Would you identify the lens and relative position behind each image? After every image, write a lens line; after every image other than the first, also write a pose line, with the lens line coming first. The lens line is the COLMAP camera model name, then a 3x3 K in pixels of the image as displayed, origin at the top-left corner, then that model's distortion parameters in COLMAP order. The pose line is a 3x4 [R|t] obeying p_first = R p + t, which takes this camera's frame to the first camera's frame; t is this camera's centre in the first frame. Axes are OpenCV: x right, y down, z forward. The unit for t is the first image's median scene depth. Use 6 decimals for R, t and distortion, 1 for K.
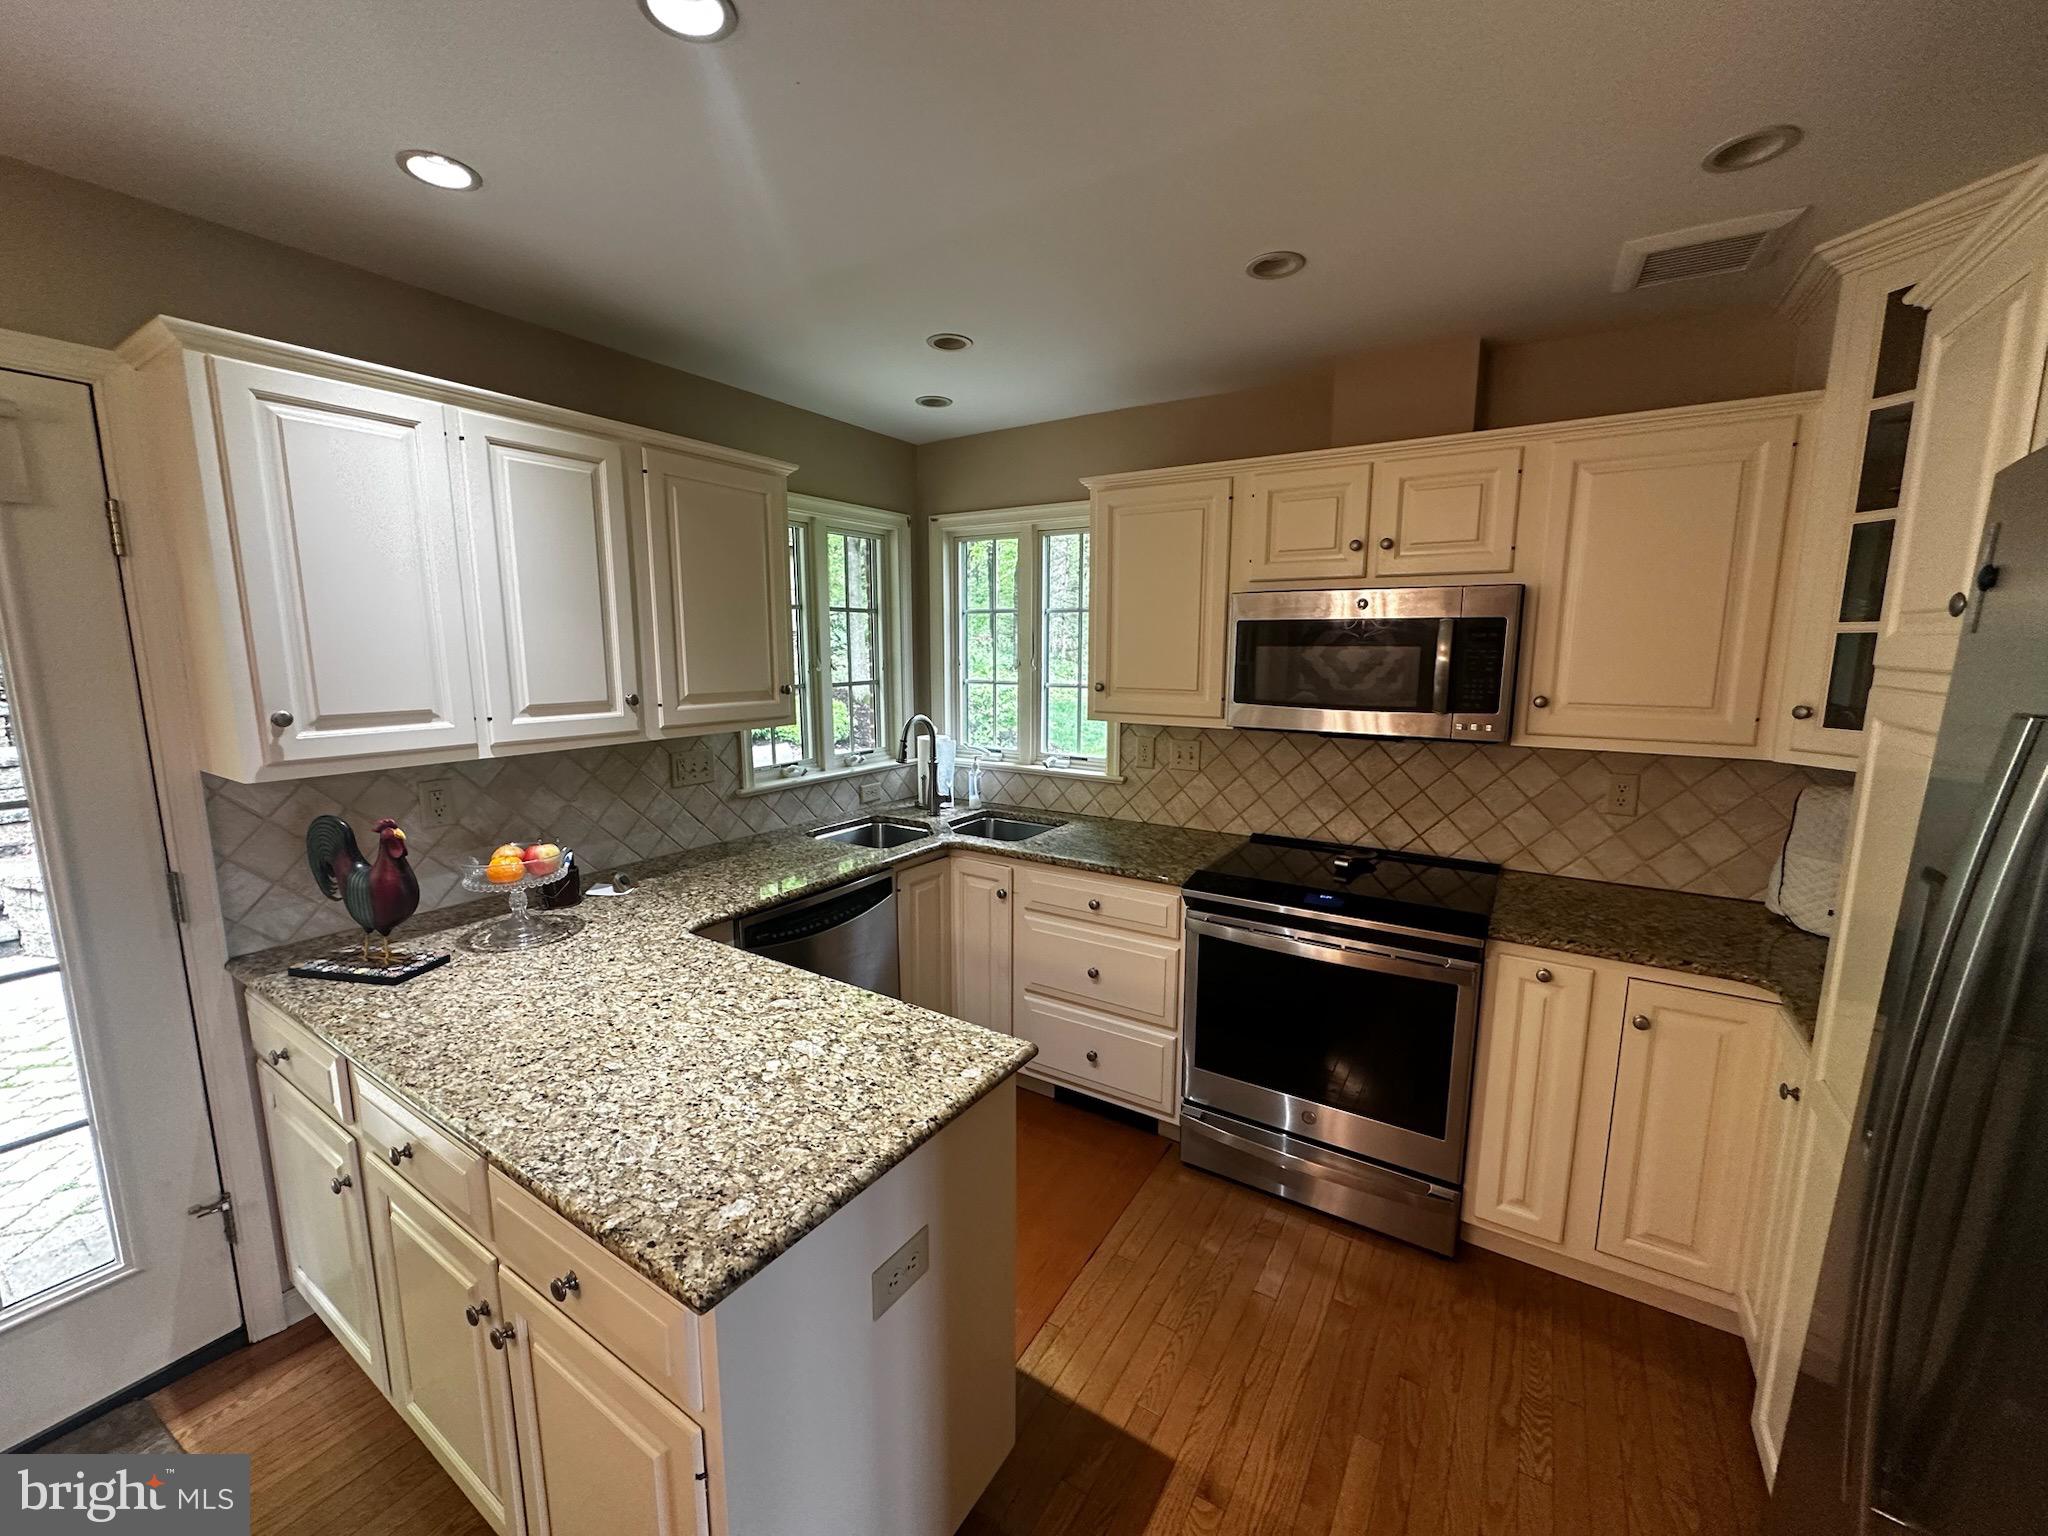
lens RADIAL K [[814.4, 0, 1032.7], [0, 814.4, 768.4], [0, 0, 1]] dist [-0.004071, 0.001029]
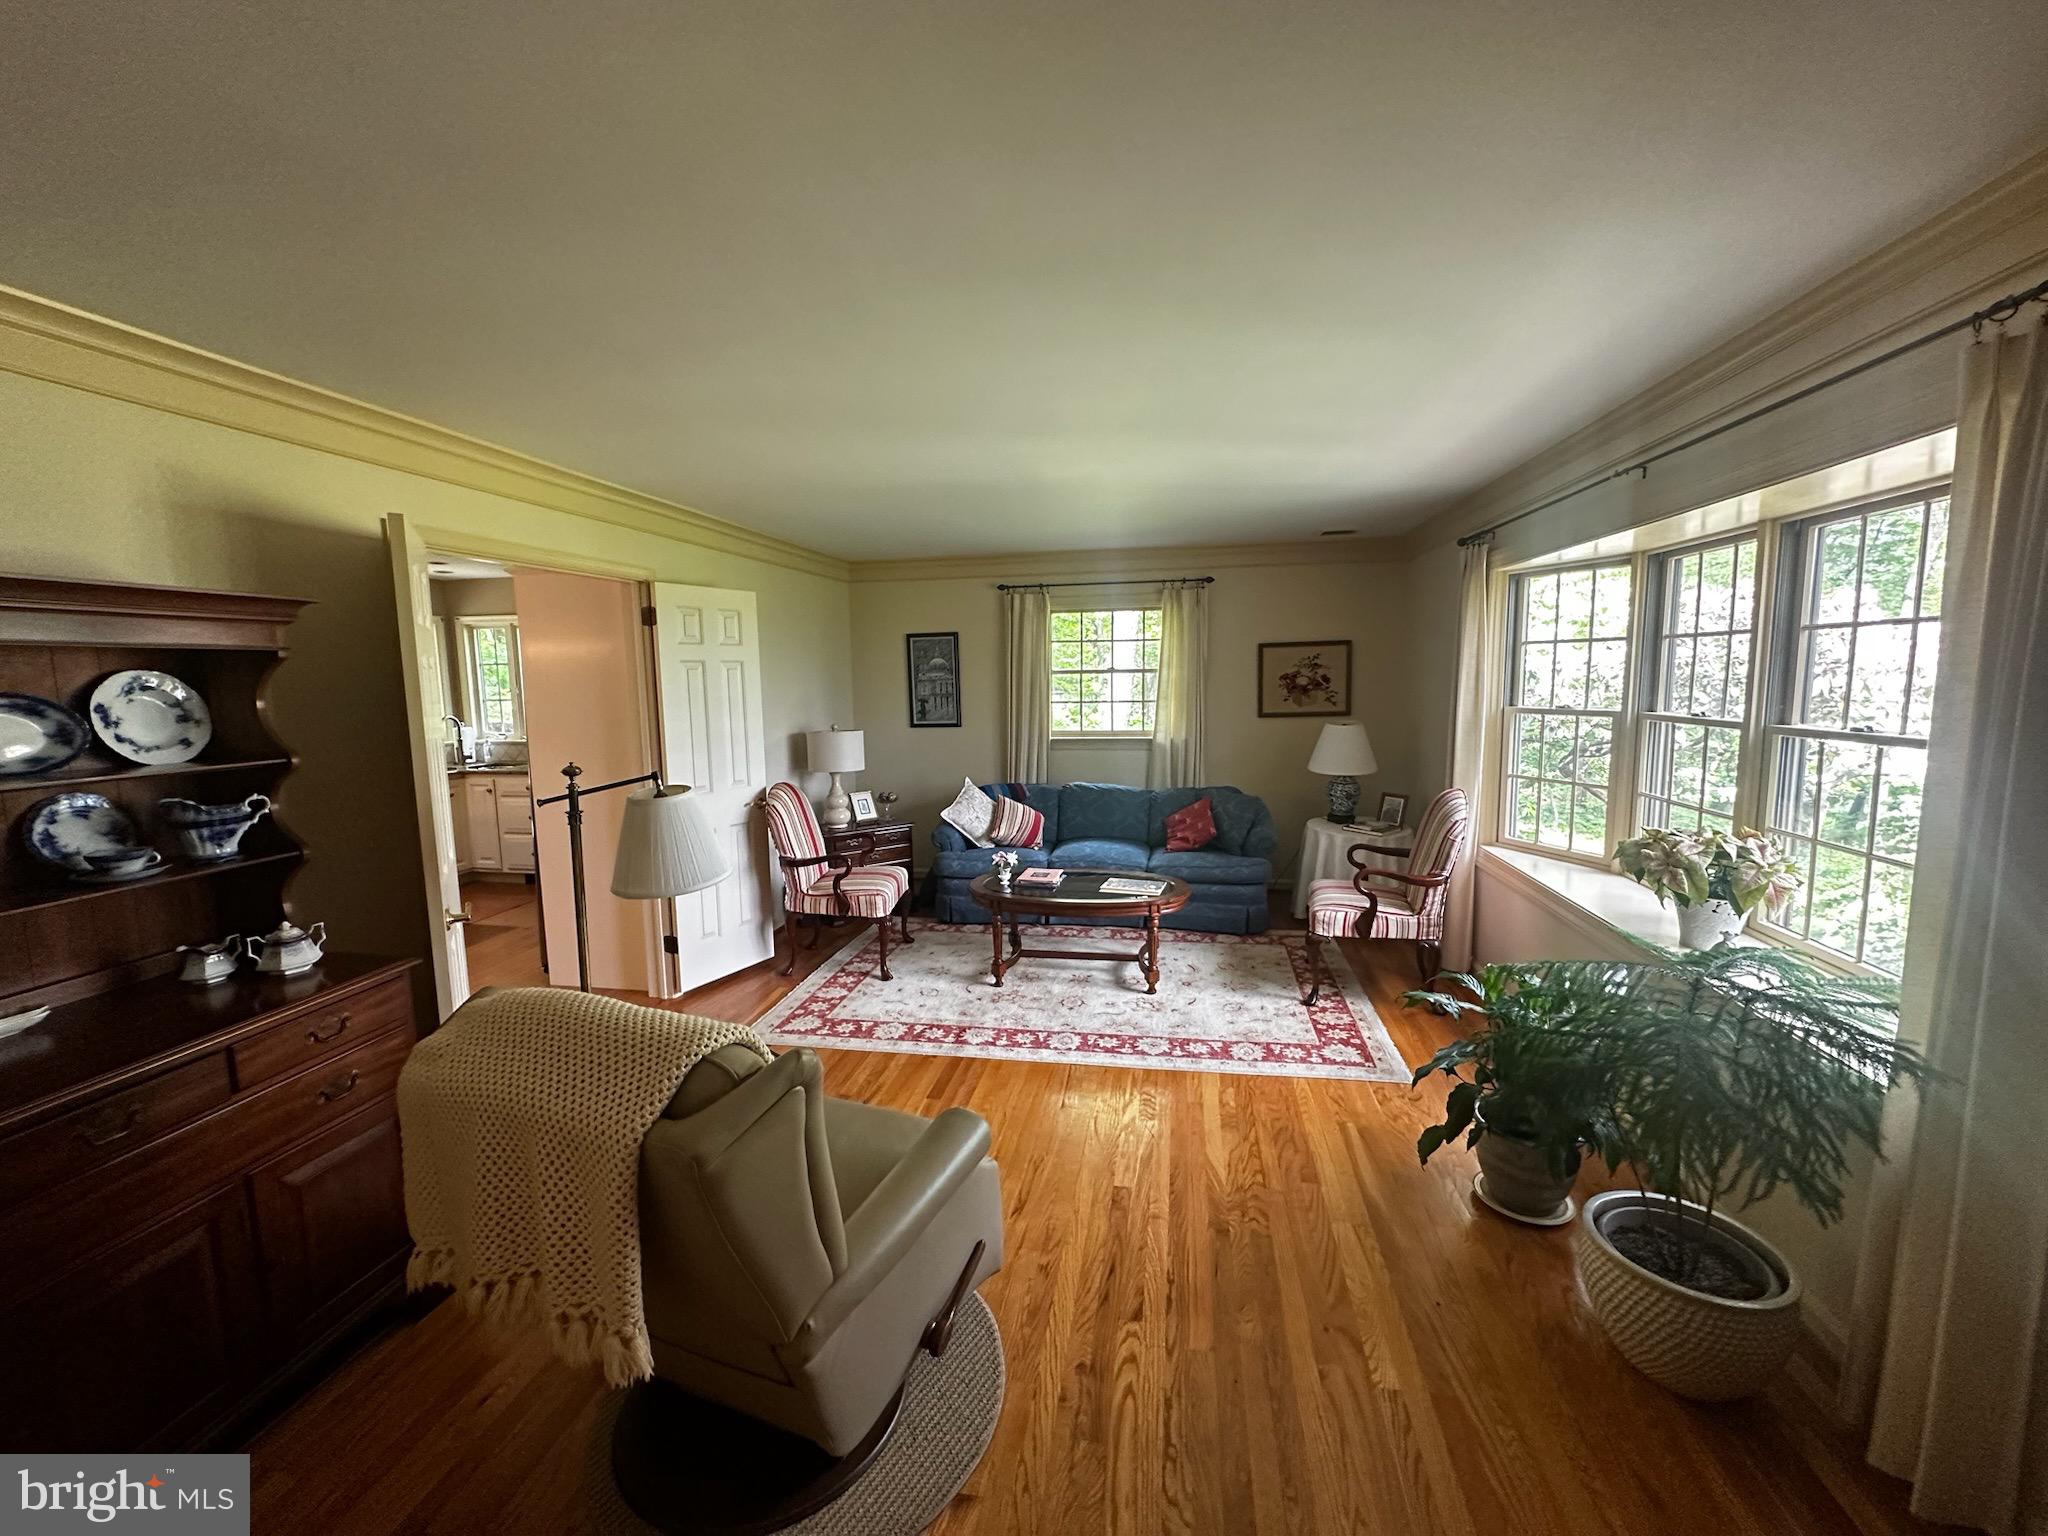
lens RADIAL K [[814.4, 0, 1025.5], [0, 814.4, 766.1], [0, 0, 1]] dist [-0.004071, 0.001029]
pose [[0.929628, -0.060533, 0.363494, 0.437033], [0.074867, 0.996868, -0.025460, 0.210731], [-0.360815, 0.050882, 0.931249, -1.358230]]
